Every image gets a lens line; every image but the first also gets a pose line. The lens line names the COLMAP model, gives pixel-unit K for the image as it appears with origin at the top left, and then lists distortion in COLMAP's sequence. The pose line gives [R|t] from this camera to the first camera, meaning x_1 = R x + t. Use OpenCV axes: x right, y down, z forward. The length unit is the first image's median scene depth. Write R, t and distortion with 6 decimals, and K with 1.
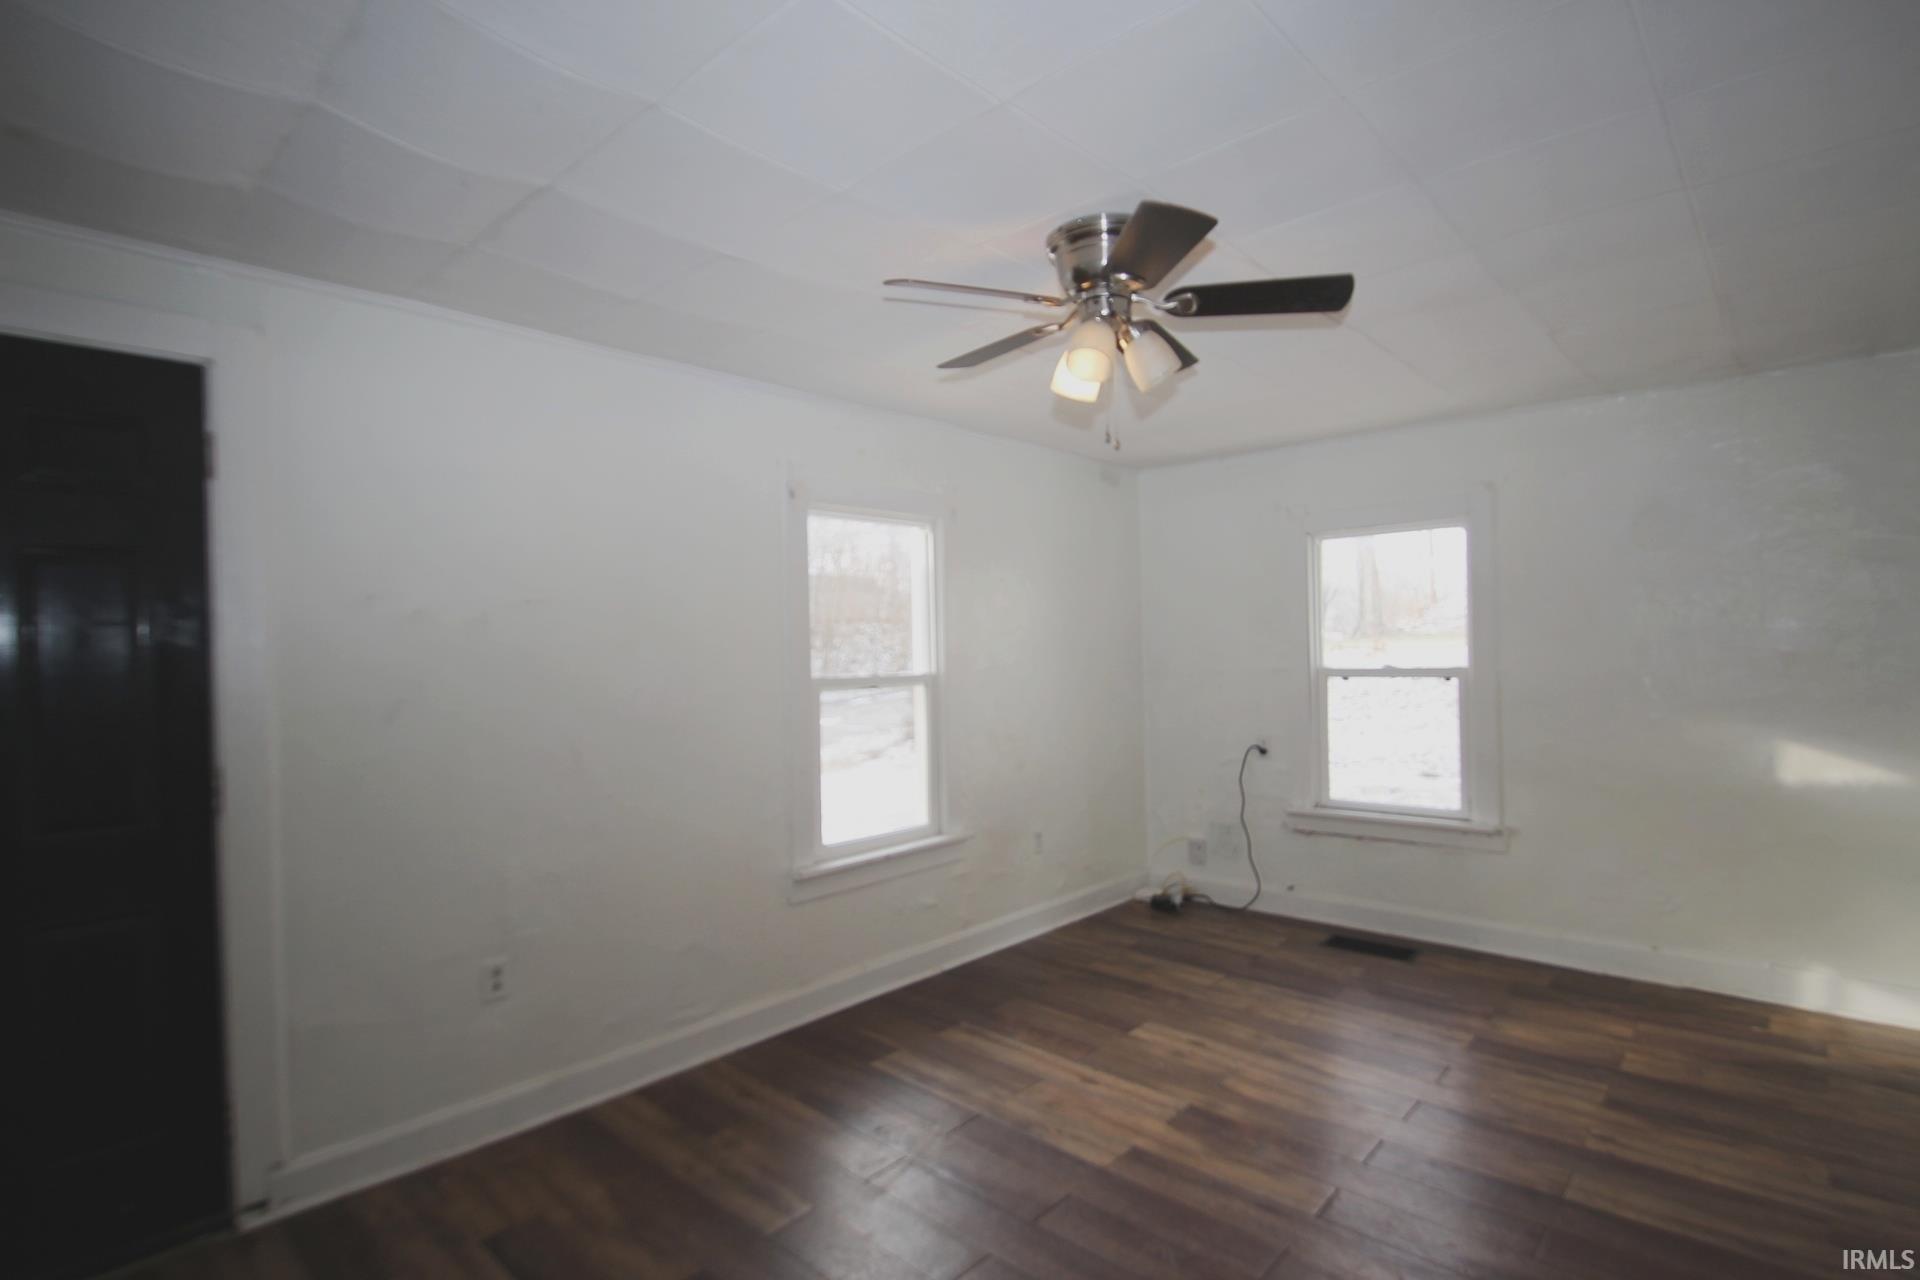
lens RADIAL K [[993.9, 0, 960.0], [0, 993.9, 640.0], [0, 0, 1]] dist [-0.004892, -0.017149]
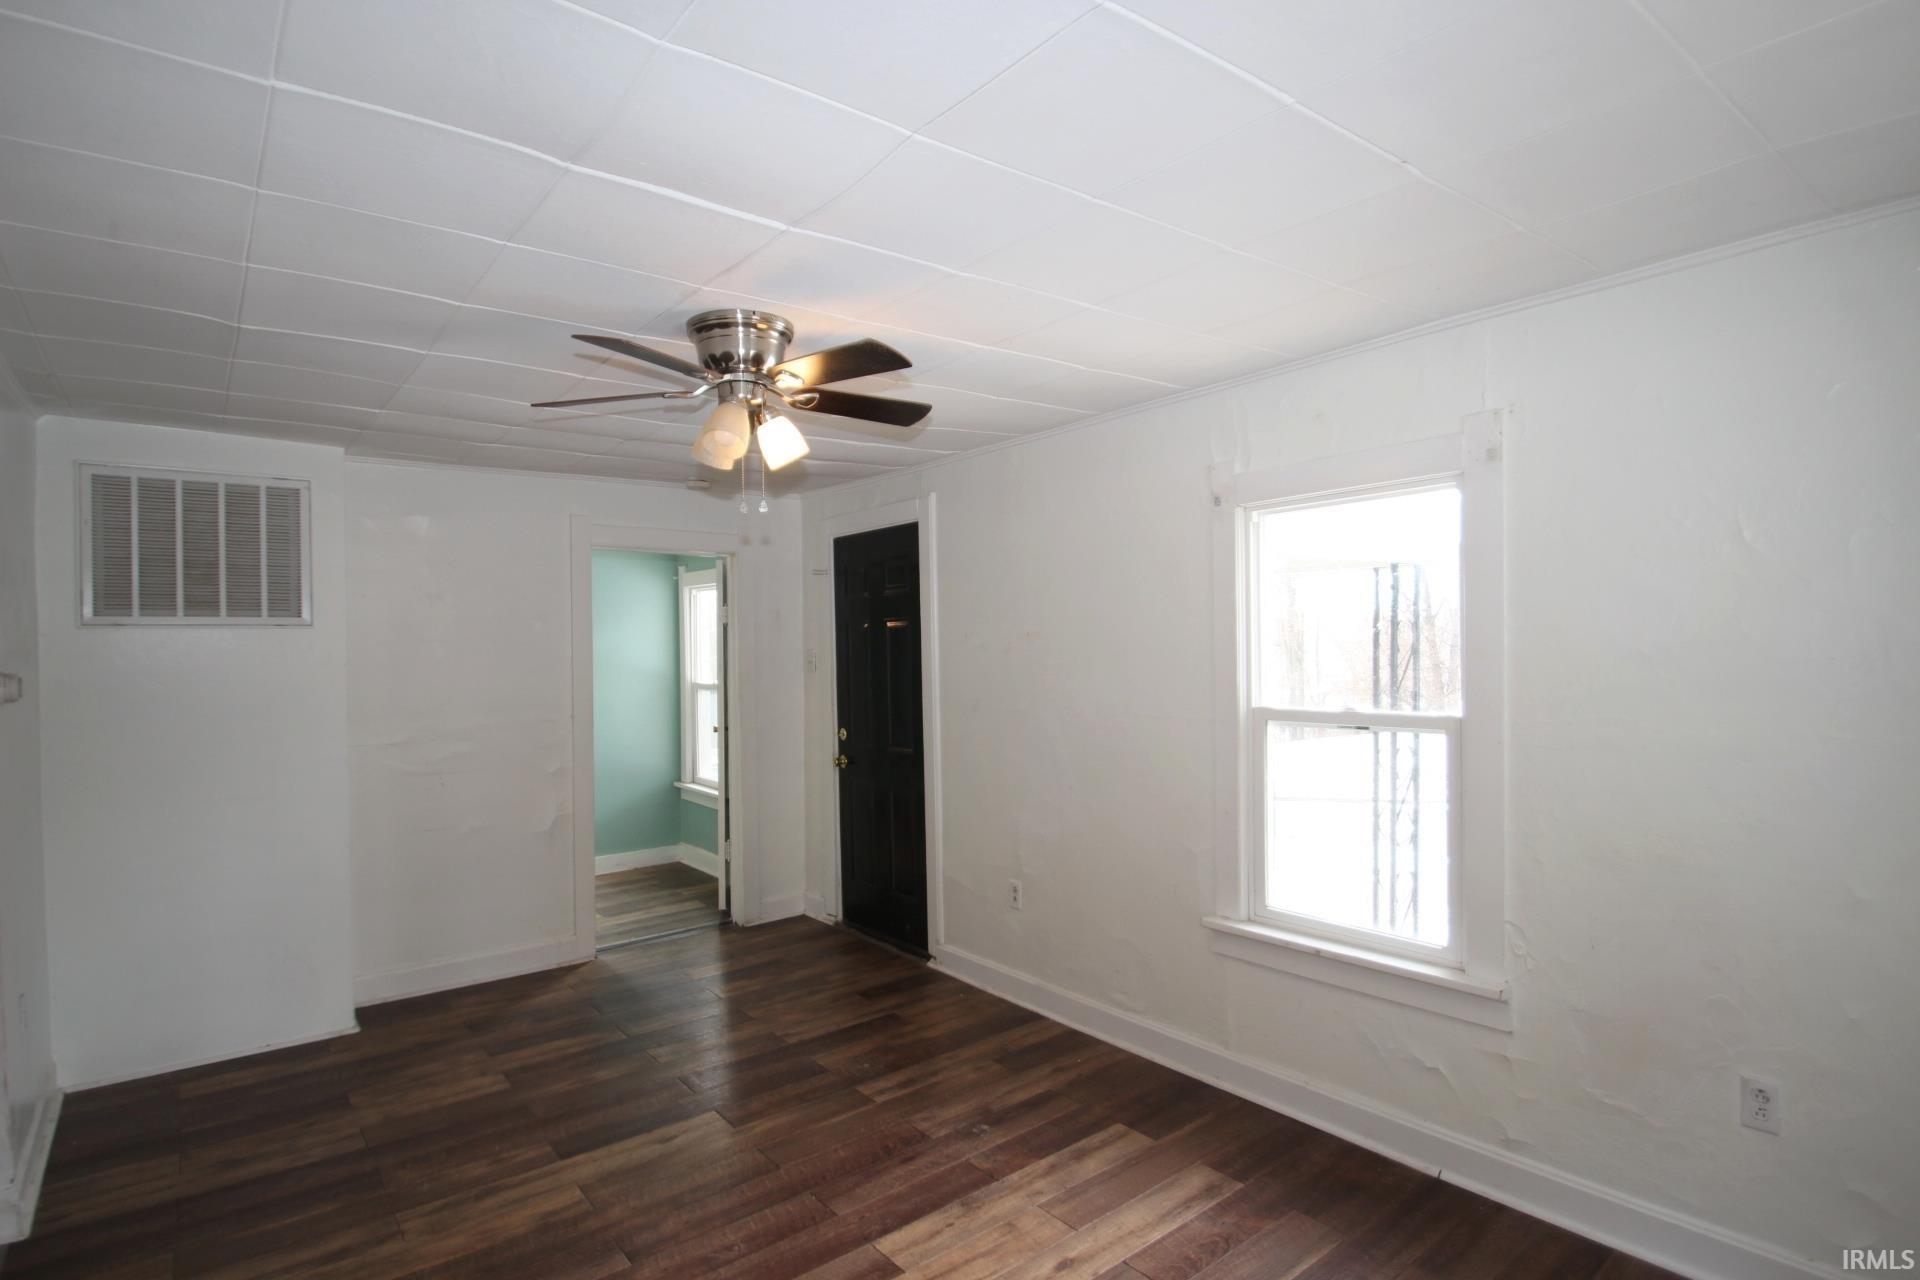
lens RADIAL K [[993.9, 0, 960.0], [0, 993.9, 640.0], [0, 0, 1]] dist [-0.004892, -0.017149]
pose [[-0.210577, -0.005930, -0.977559, 0.844228], [0.018873, 0.999771, -0.010130, -0.019516], [0.977395, -0.020583, -0.210417, 1.046304]]
